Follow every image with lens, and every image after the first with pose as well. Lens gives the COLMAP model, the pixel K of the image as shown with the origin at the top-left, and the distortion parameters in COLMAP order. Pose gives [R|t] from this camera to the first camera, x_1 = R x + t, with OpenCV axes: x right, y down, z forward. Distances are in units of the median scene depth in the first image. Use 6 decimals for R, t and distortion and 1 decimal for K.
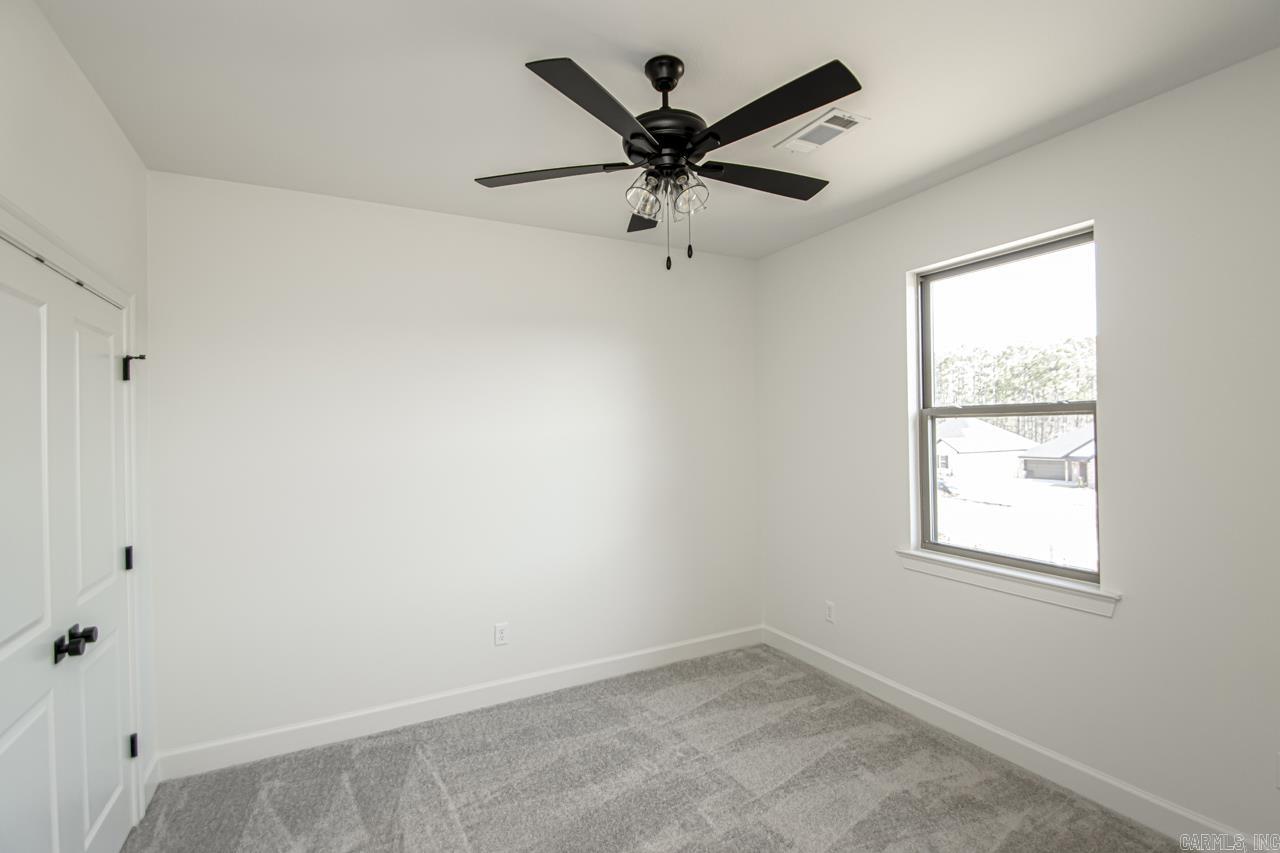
lens RADIAL K [[599.0, 0, 648.0], [0, 599.0, 421.5], [0, 0, 1]] dist [0.031599, -0.023347]
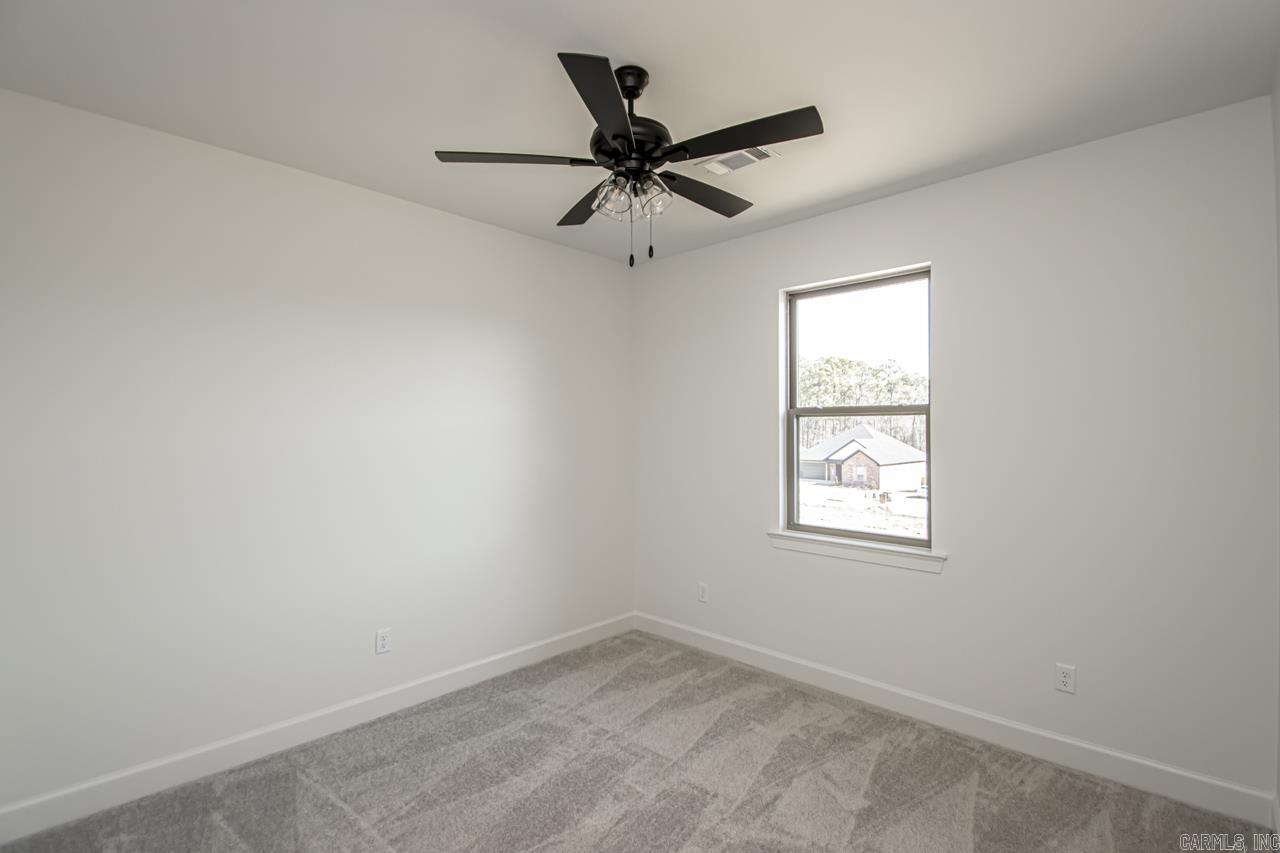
lens RADIAL K [[599.0, 0, 648.0], [0, 599.0, 421.5], [0, 0, 1]] dist [0.031599, -0.023347]
pose [[0.948641, 0.019012, 0.315782, -0.204658], [-0.016877, 0.999812, -0.009495, 0.023316], [-0.315904, 0.003678, 0.948784, -0.011897]]
